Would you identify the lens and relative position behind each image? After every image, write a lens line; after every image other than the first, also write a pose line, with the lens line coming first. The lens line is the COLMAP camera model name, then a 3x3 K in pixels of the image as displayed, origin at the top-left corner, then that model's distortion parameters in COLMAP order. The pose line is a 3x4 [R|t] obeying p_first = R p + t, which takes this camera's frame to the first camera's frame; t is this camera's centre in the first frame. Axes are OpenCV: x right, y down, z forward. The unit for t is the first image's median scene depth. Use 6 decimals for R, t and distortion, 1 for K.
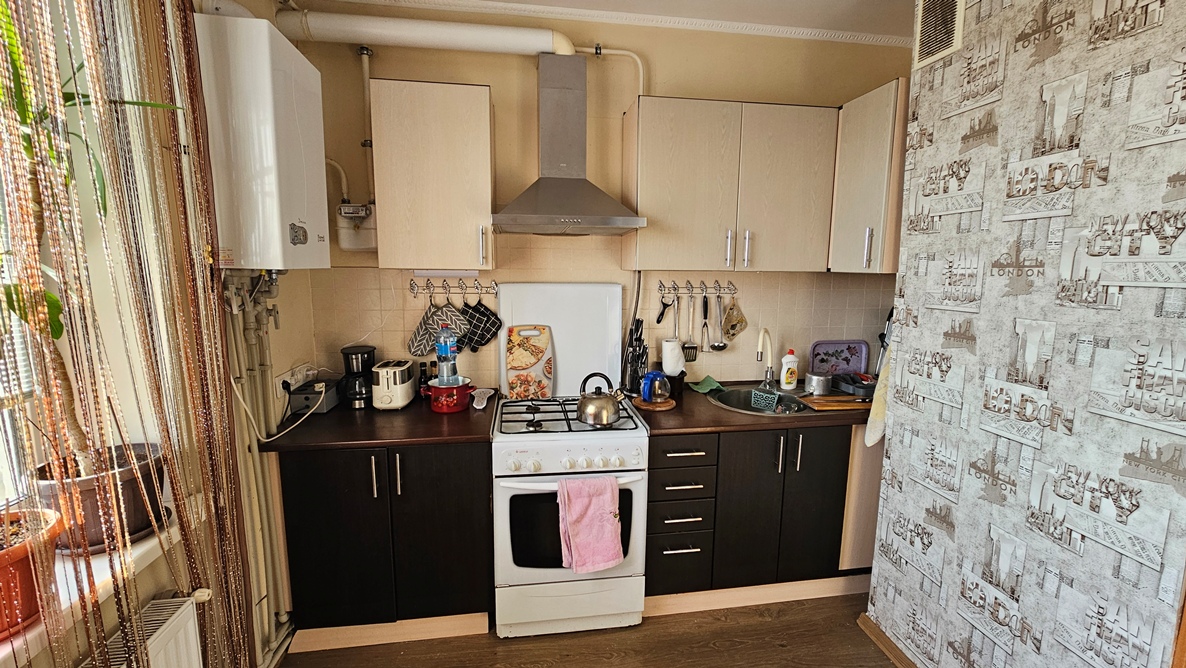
lens RADIAL K [[485.8, 0, 596.7], [0, 485.8, 334.9], [0, 0, 1]] dist [-0.001383, 0.000115]
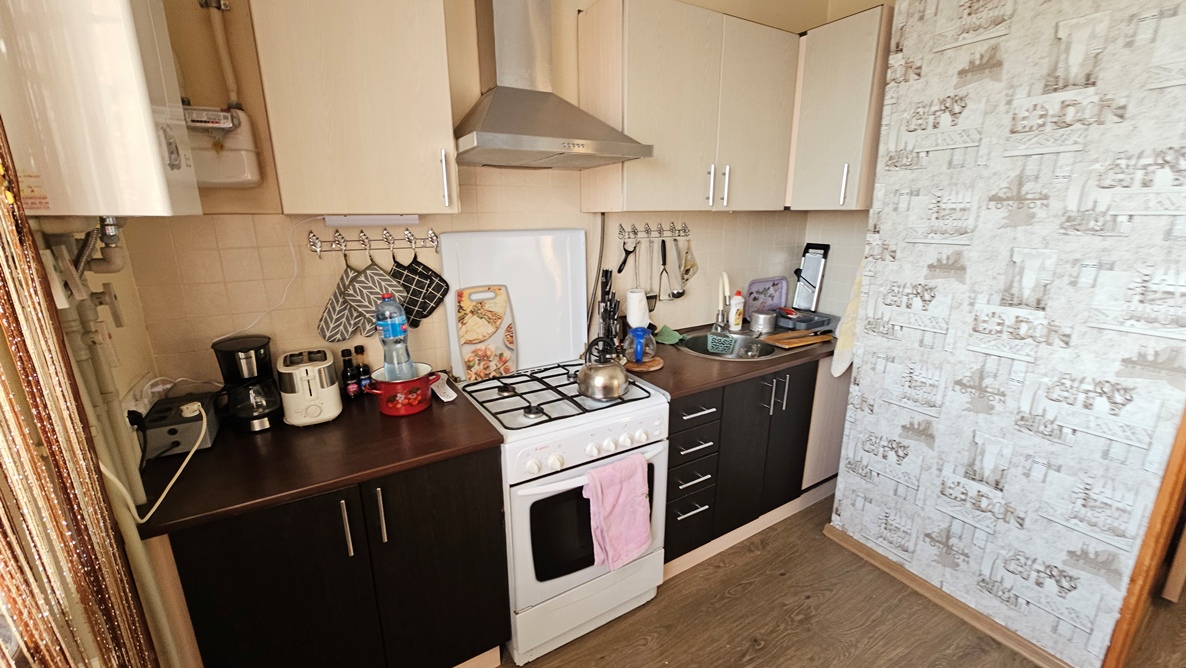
lens RADIAL K [[481.8, 0, 592.5], [0, 481.8, 338.3], [0, 0, 1]] dist [0.000712, 0.000116]
pose [[0.921375, -0.114650, 0.371380, -0.345196], [0.070250, 0.988891, 0.130997, -0.032430], [-0.382273, -0.094608, 0.919194, 0.261715]]
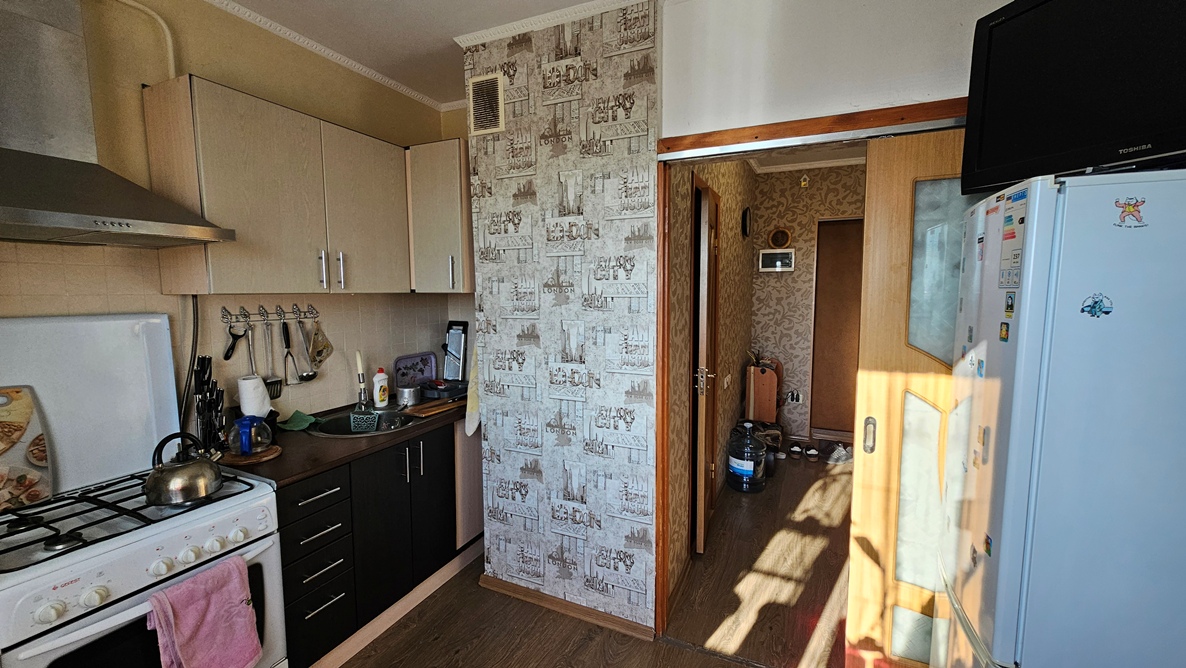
lens RADIAL K [[481.8, 0, 592.5], [0, 481.8, 338.3], [0, 0, 1]] dist [0.000712, 0.000116]
pose [[0.554348, -0.093036, 0.827068, -0.260578], [0.124367, 0.991835, 0.028213, -0.007412], [-0.822940, 0.087220, 0.561393, 0.060254]]
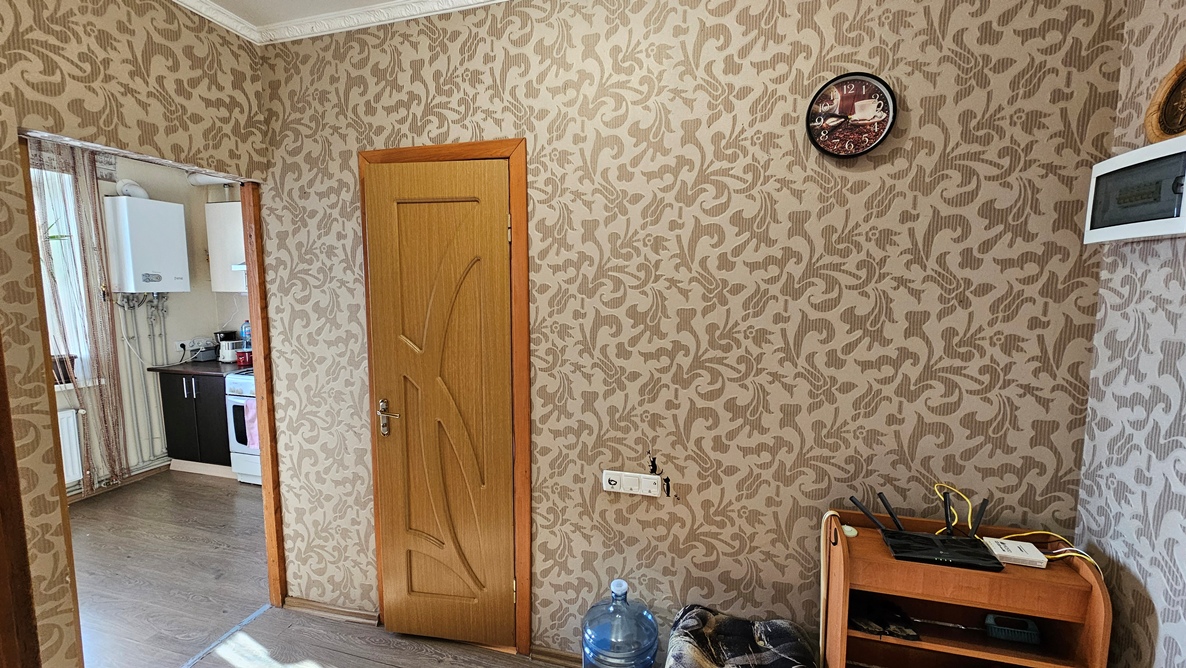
lens RADIAL K [[489.2, 0, 593.1], [0, 489.2, 341.3], [0, 0, 1]] dist [0.003860, 0.000253]
pose [[0.908691, 0.042712, -0.415278, 1.983706], [-0.056367, 0.998196, -0.020674, 0.025976], [0.413646, 0.042195, 0.909459, -0.231853]]
